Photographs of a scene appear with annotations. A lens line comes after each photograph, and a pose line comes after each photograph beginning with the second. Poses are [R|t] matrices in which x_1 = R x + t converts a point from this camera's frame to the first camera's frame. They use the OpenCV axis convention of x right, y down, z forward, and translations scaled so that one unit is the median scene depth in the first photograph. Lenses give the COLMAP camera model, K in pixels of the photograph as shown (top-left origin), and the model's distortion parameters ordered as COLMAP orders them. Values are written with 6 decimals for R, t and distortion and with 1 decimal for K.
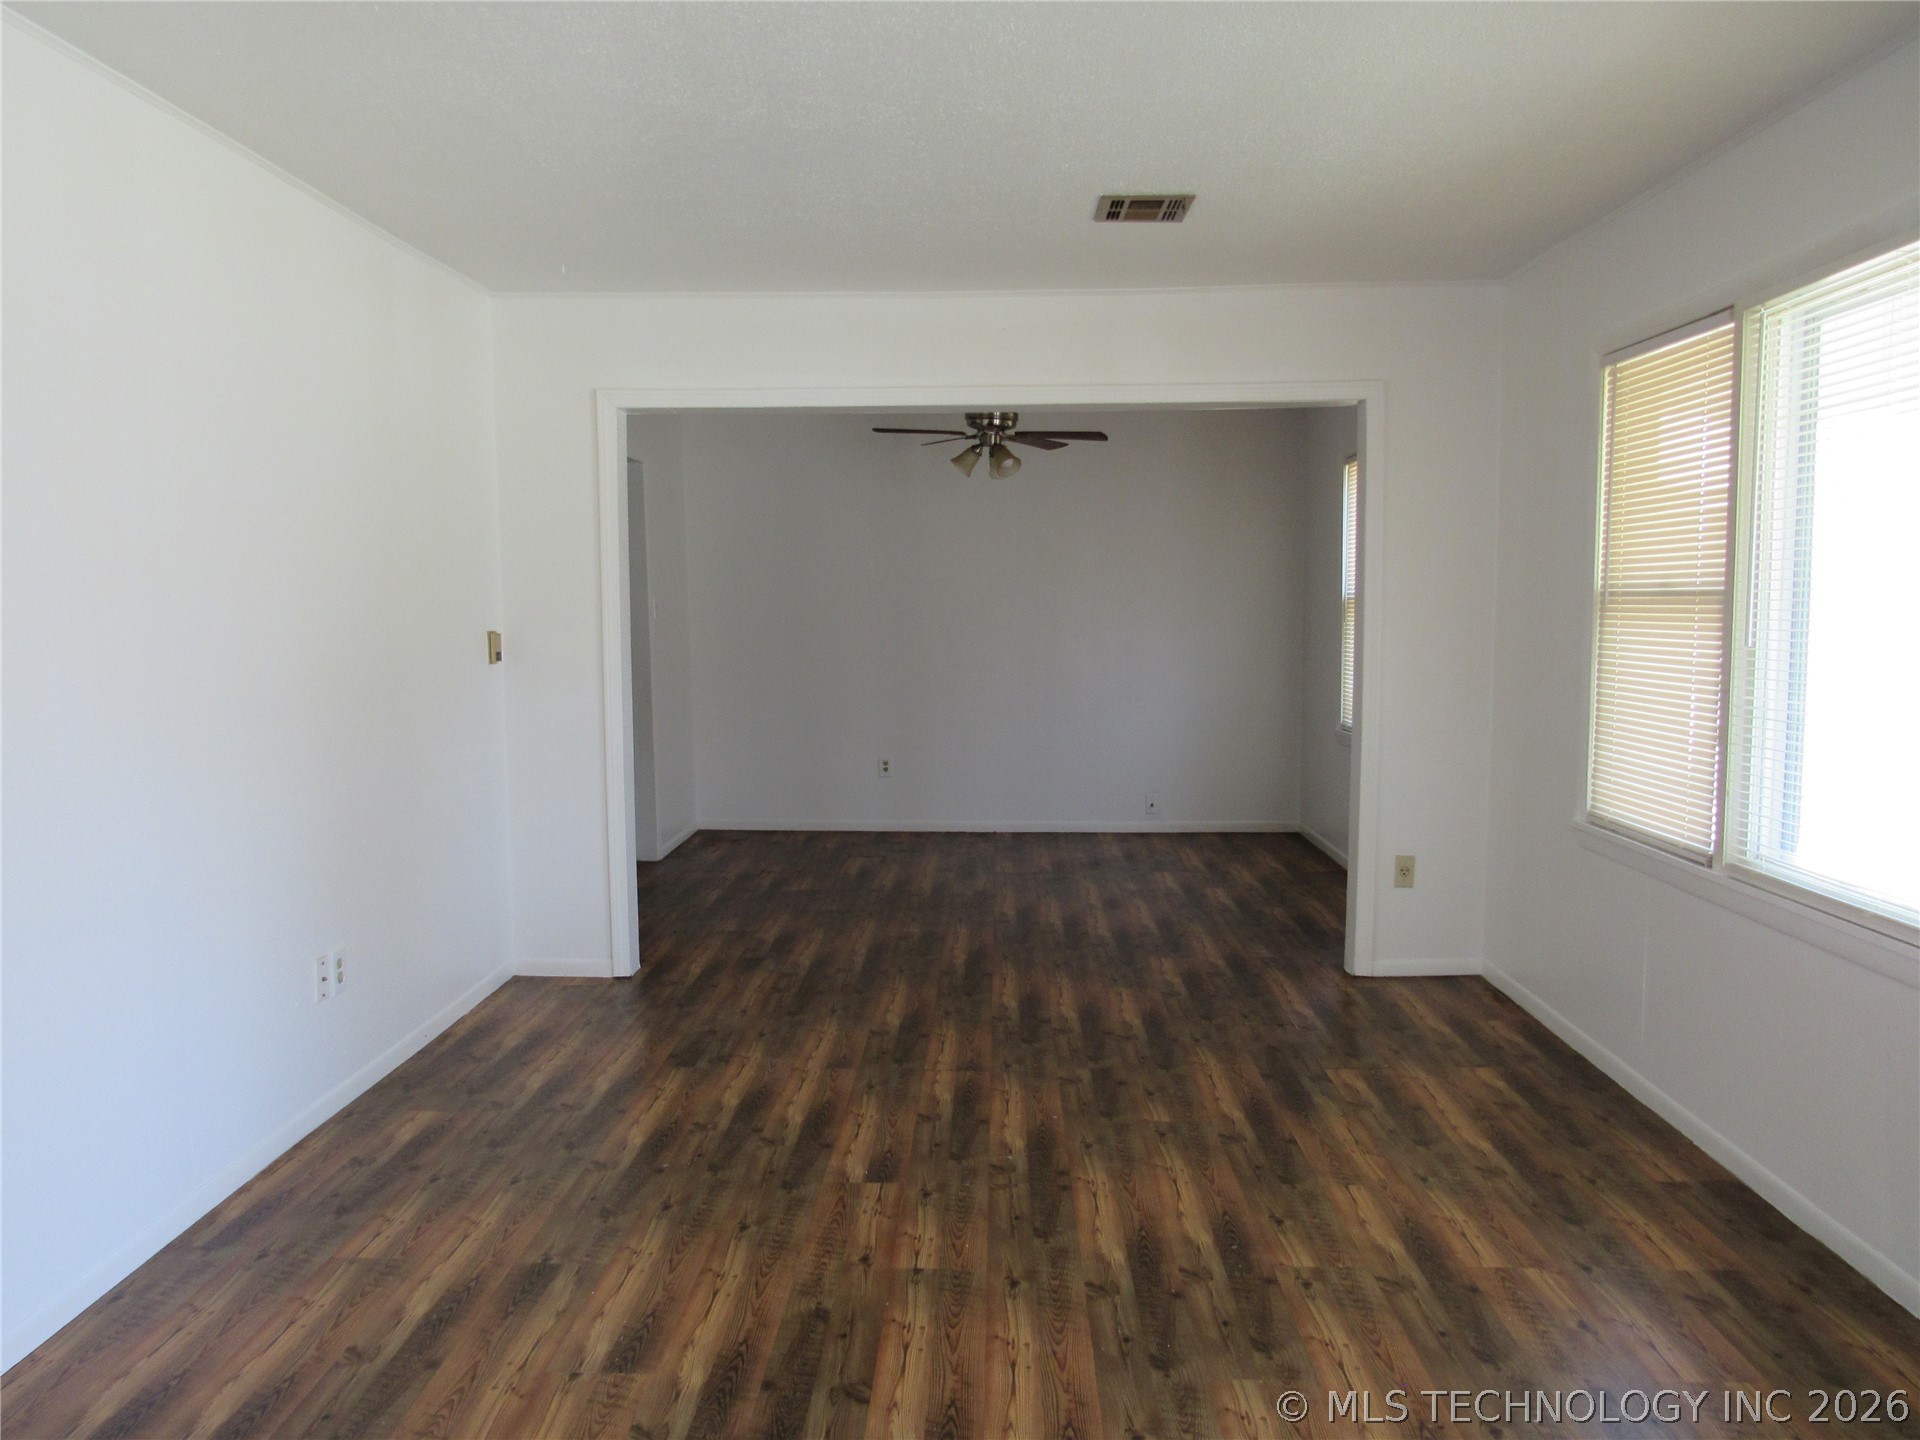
lens RADIAL K [[1339.4, 0, 960.0], [0, 1339.4, 720.0], [0, 0, 1]] dist [-0.002425, -0.001743]
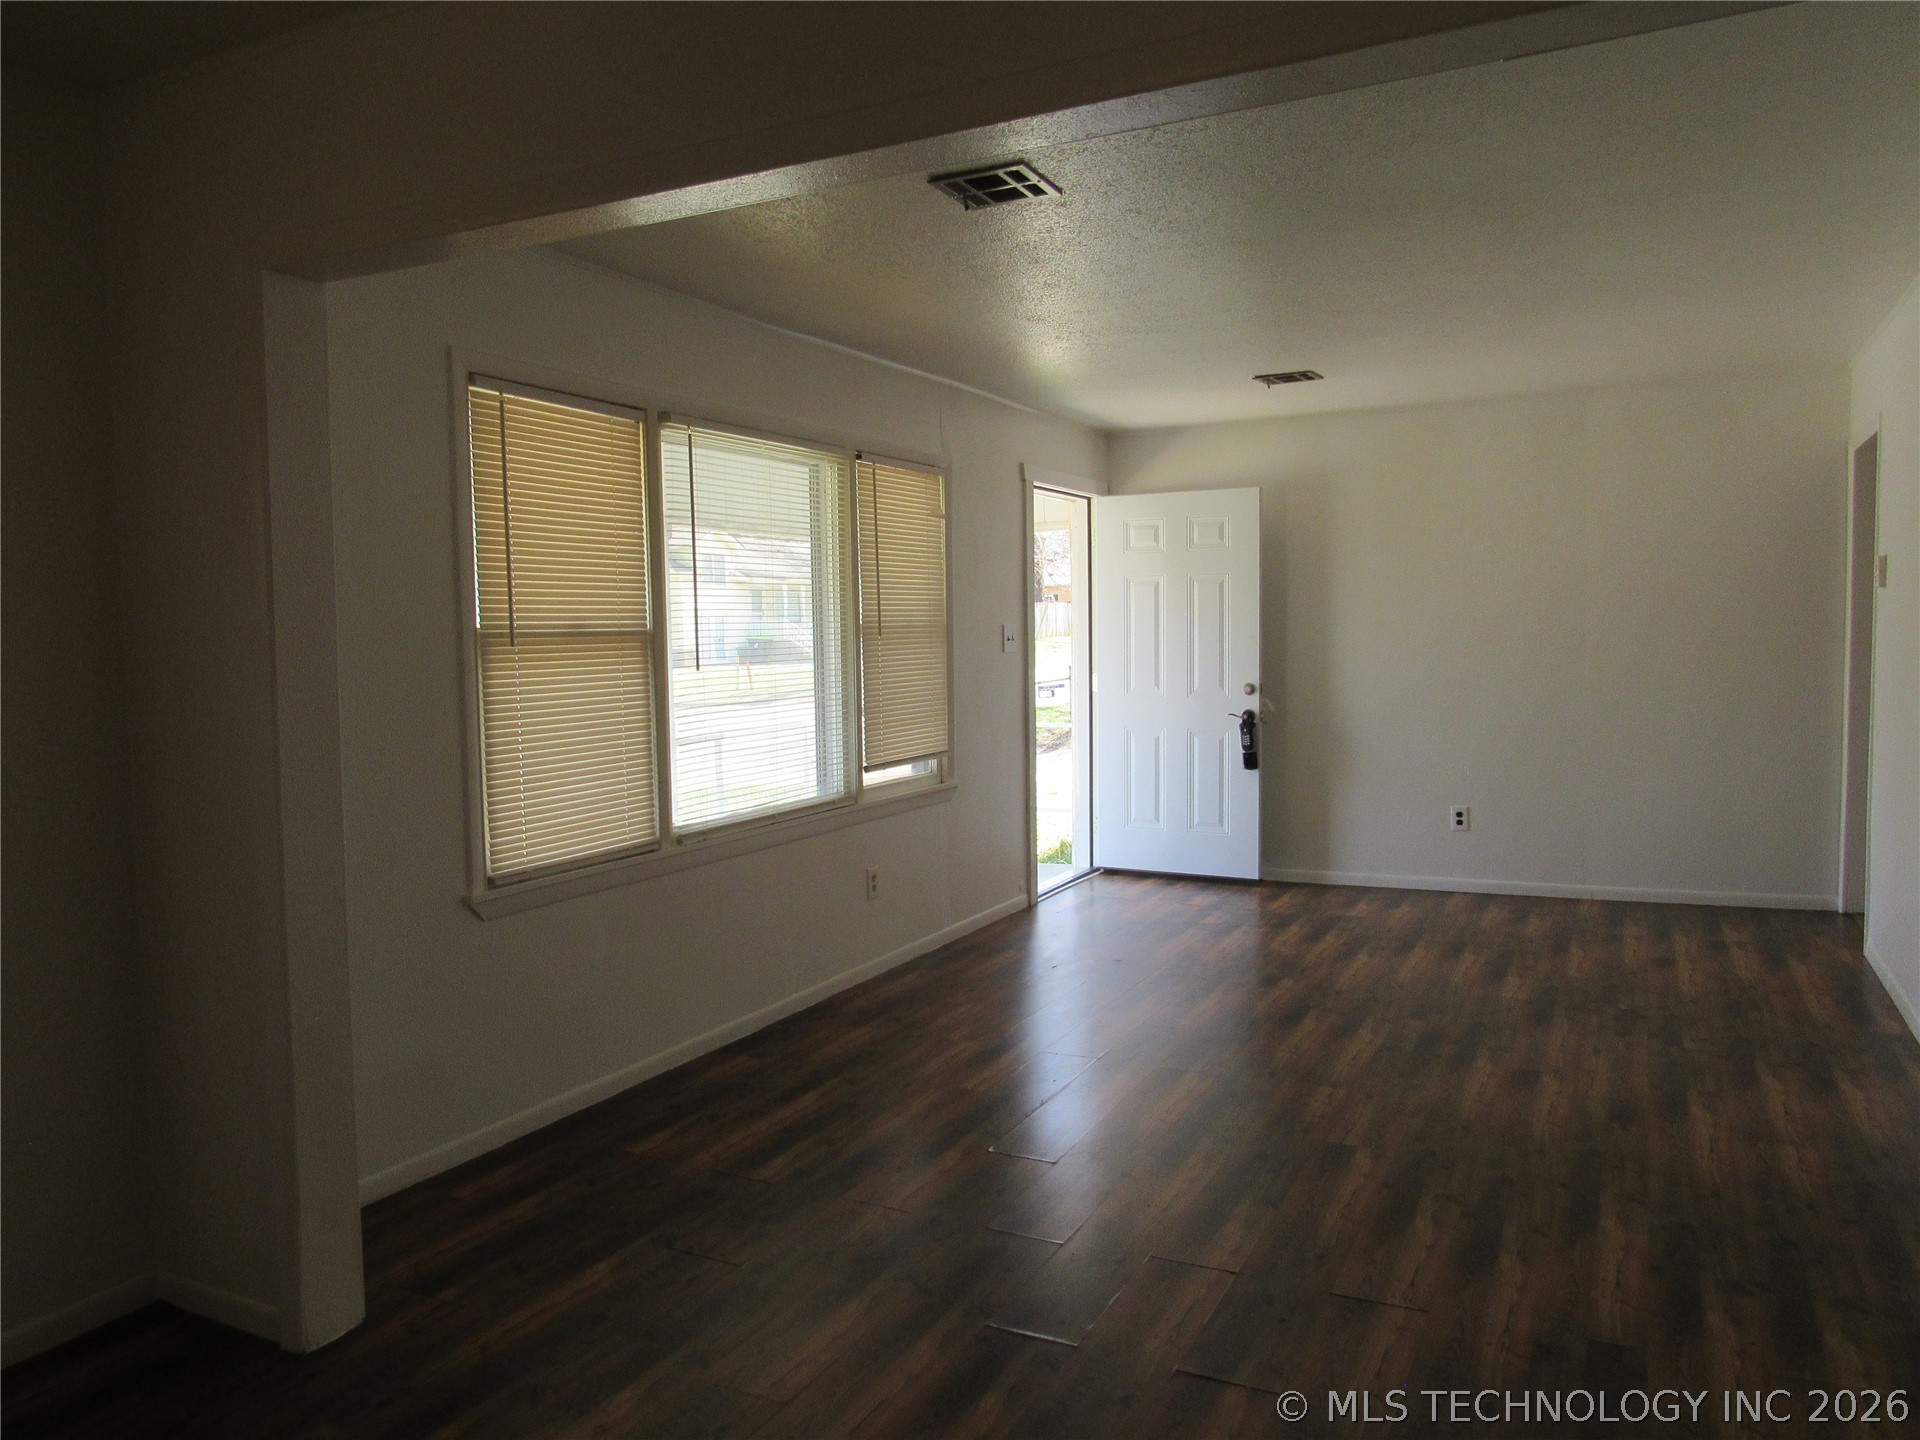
lens RADIAL K [[1336.0, 0, 960.0], [0, 1336.0, 720.0], [0, 0, 1]] dist [-0.000355, 0.001269]
pose [[-0.899726, -0.010292, 0.436334, -0.247325], [0.058340, 0.987915, 0.143601, -0.178298], [-0.432539, 0.154658, -0.888252, 2.010033]]
